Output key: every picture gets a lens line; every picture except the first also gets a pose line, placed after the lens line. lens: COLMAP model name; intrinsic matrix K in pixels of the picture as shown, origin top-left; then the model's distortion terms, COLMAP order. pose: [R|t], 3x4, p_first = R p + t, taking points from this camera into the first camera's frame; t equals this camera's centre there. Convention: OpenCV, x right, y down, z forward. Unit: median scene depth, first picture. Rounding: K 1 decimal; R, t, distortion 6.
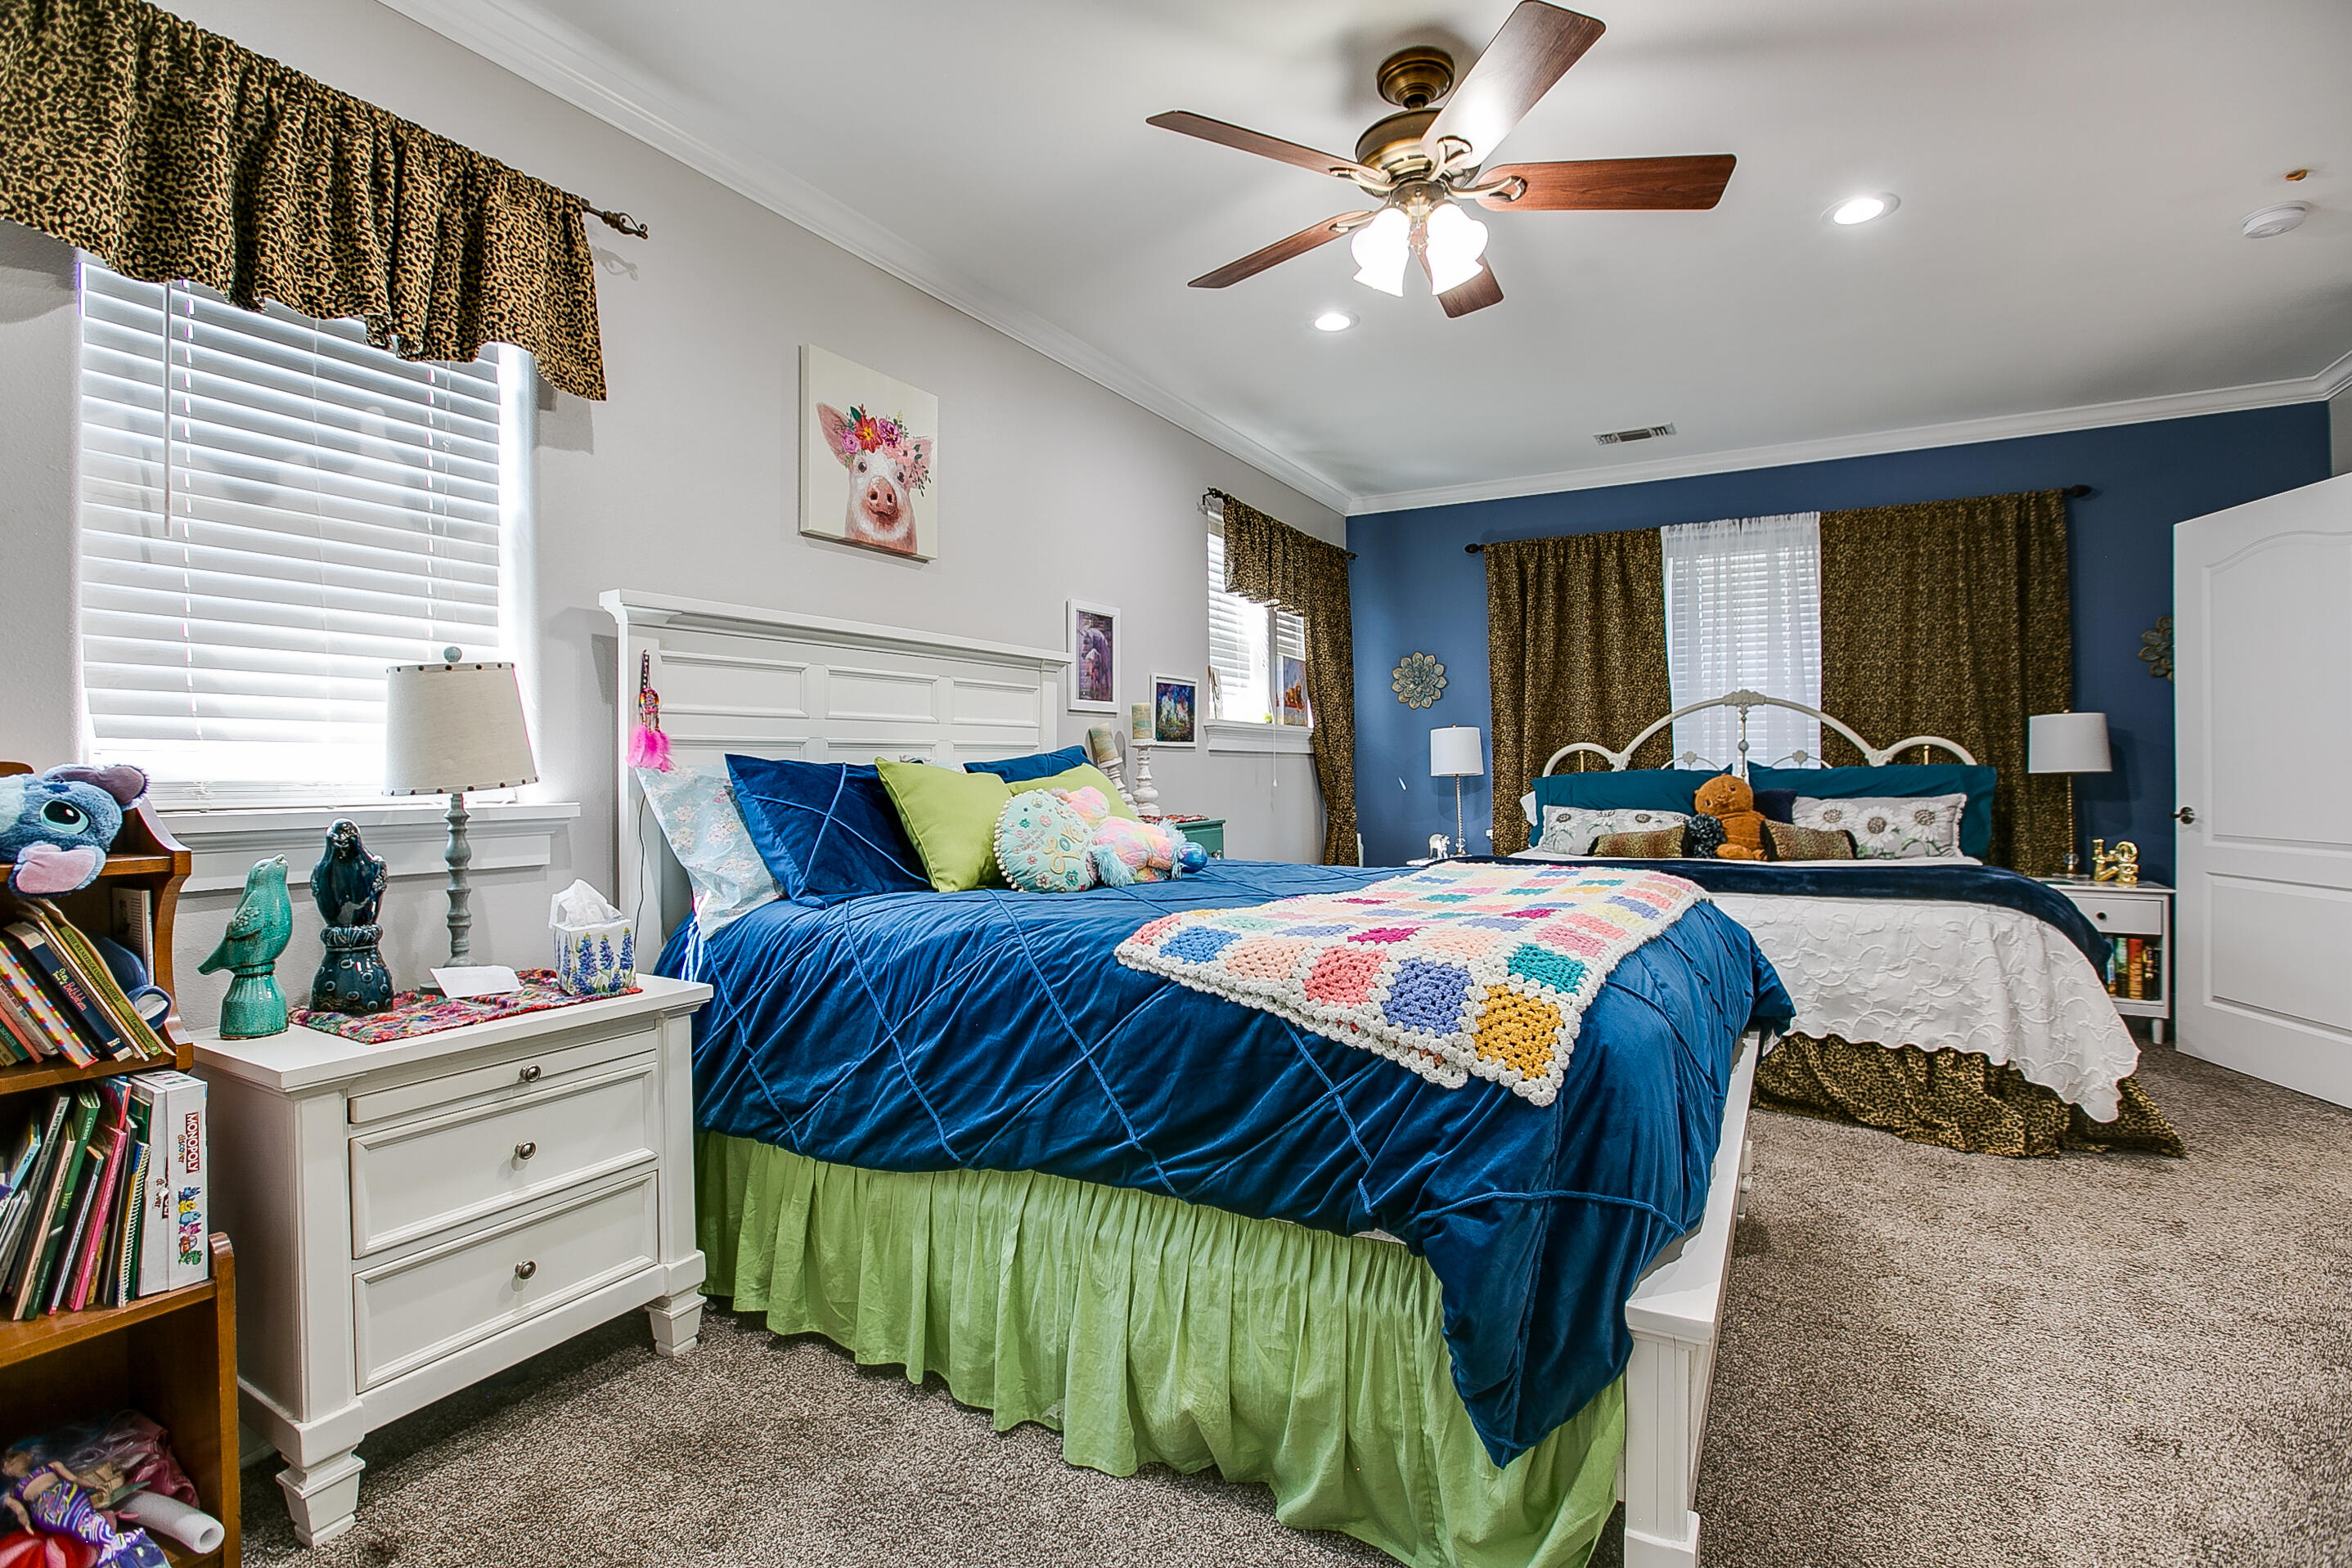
lens RADIAL K [[1084.4, 0, 1129.7], [0, 1084.4, 777.2], [0, 0, 1]] dist [-0.040776, 0.012180]
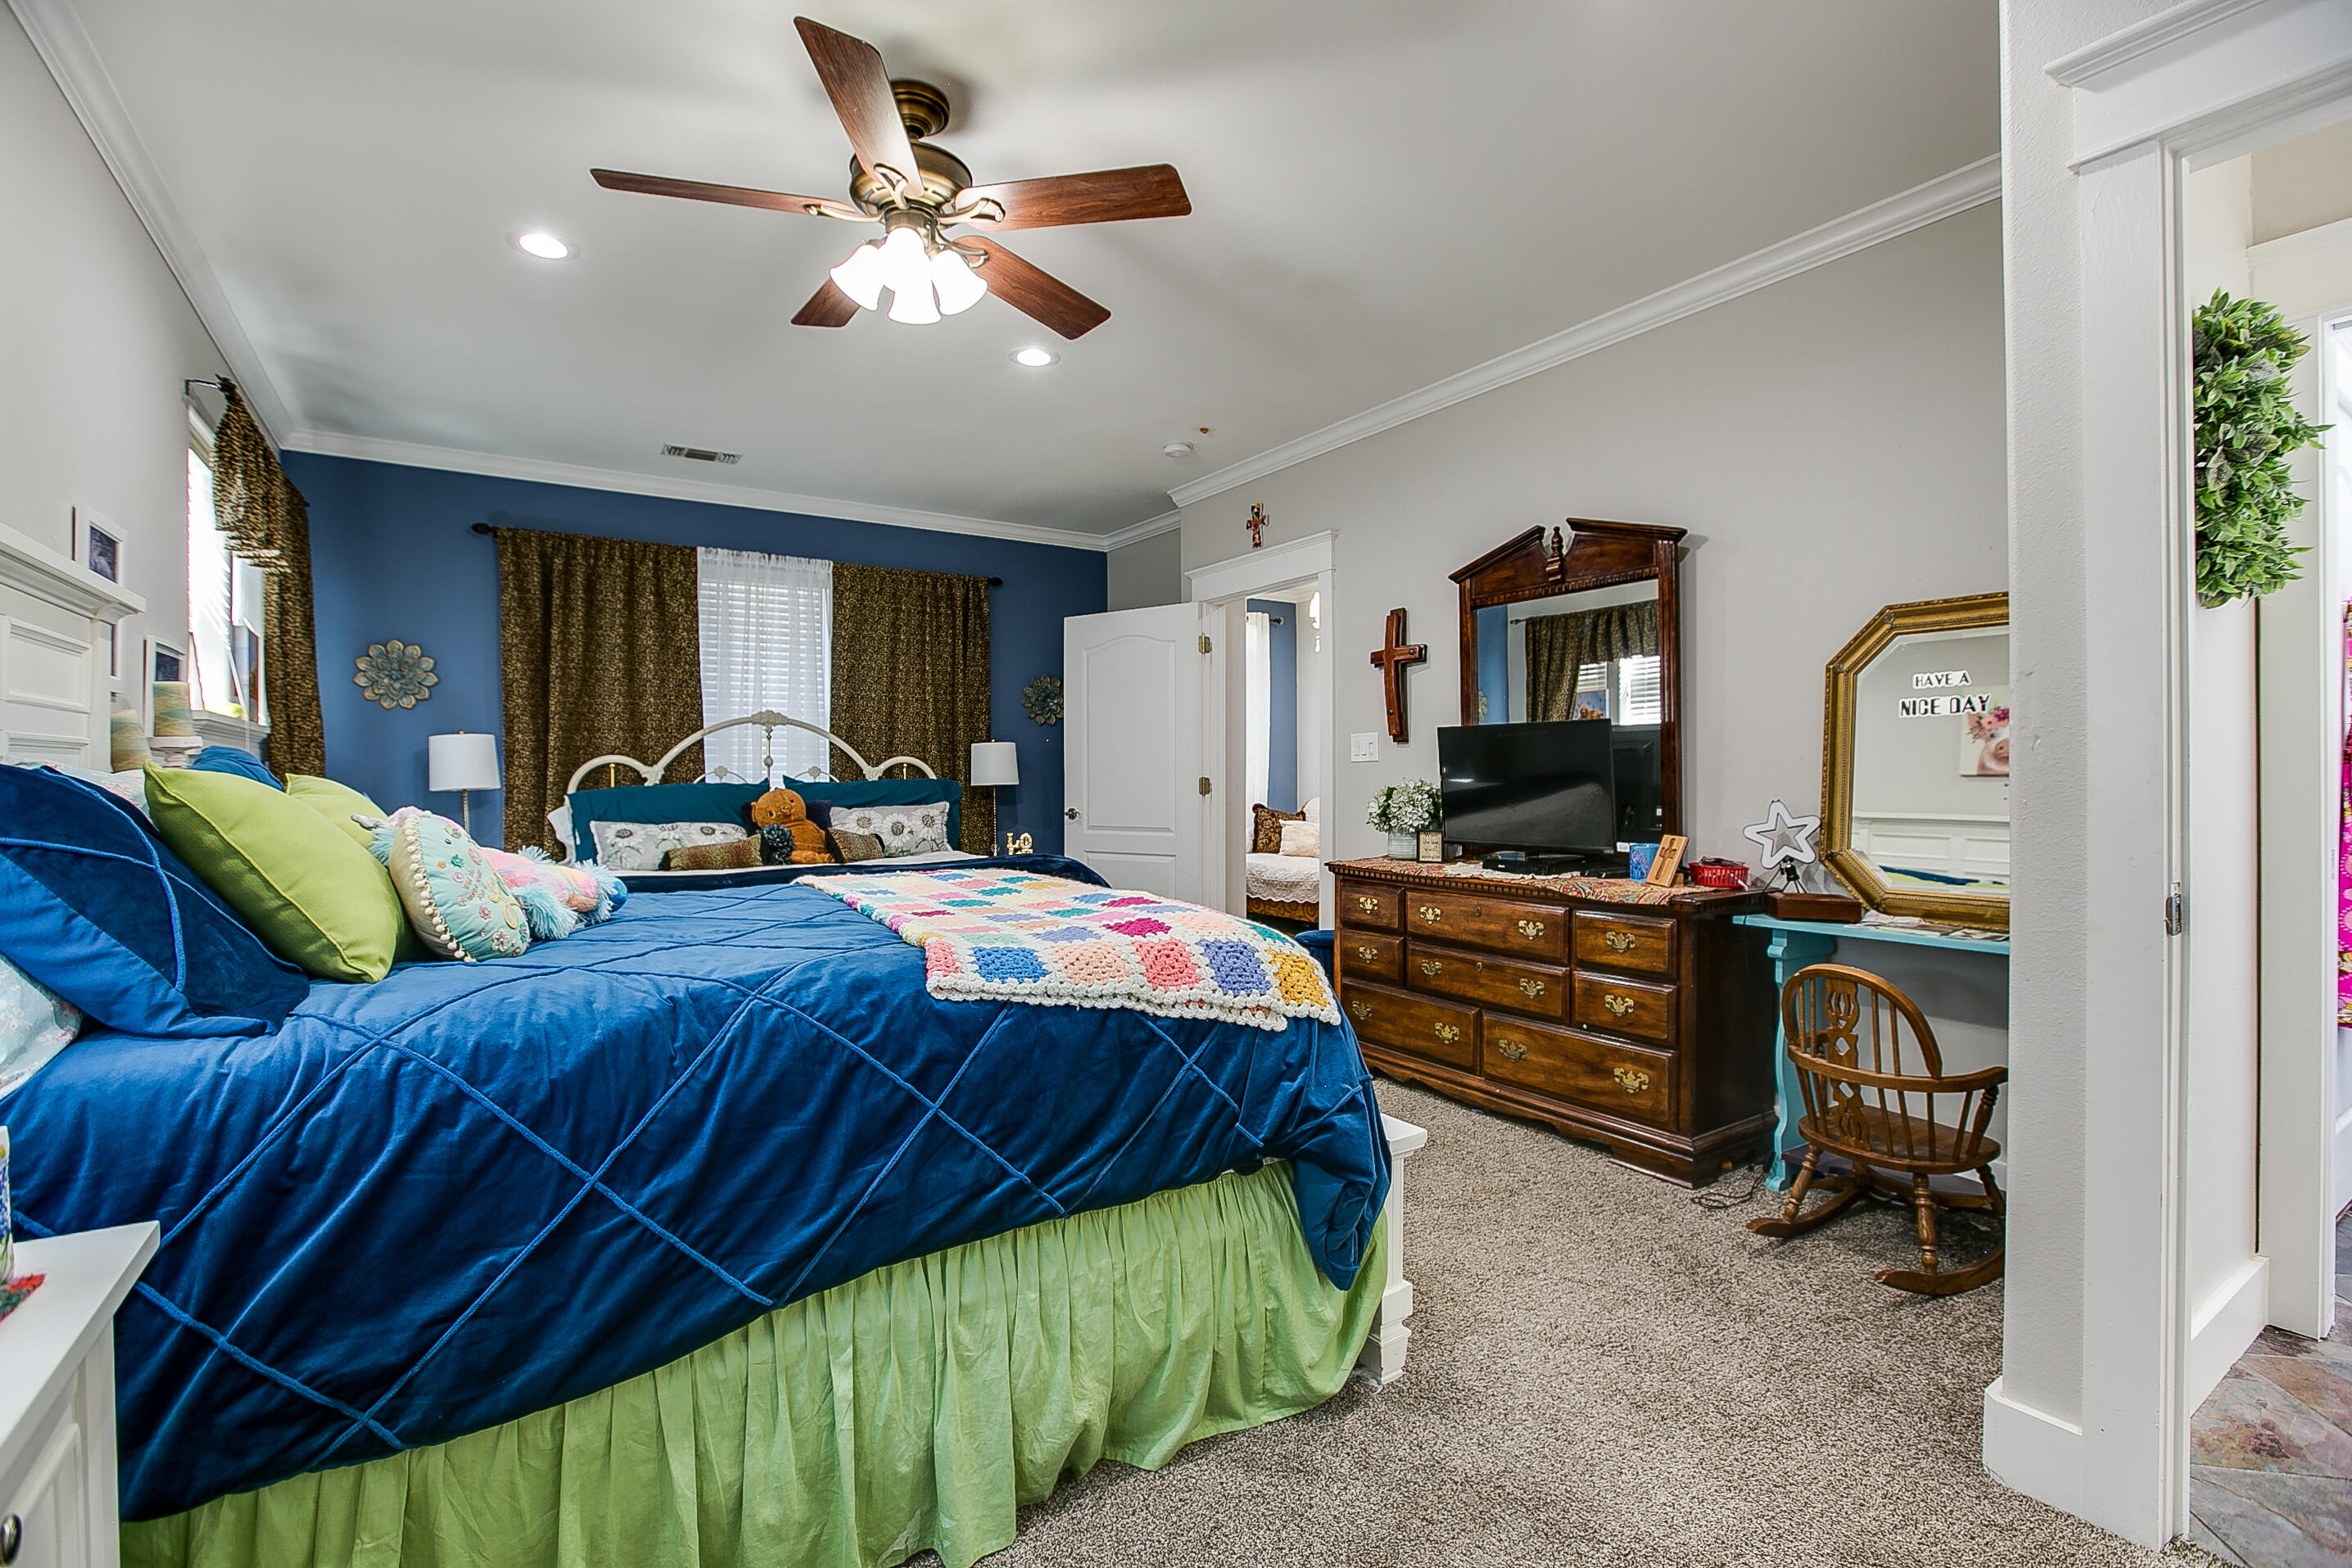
lens RADIAL K [[1084.4, 0, 1181.6], [0, 1084.4, 785.4], [0, 0, 1]] dist [-0.040776, 0.012180]
pose [[0.438535, -0.002435, 0.898711, -0.257511], [0.007296, 0.999973, -0.000852, -0.000951], [-0.898685, 0.006931, 0.438541, 0.151698]]
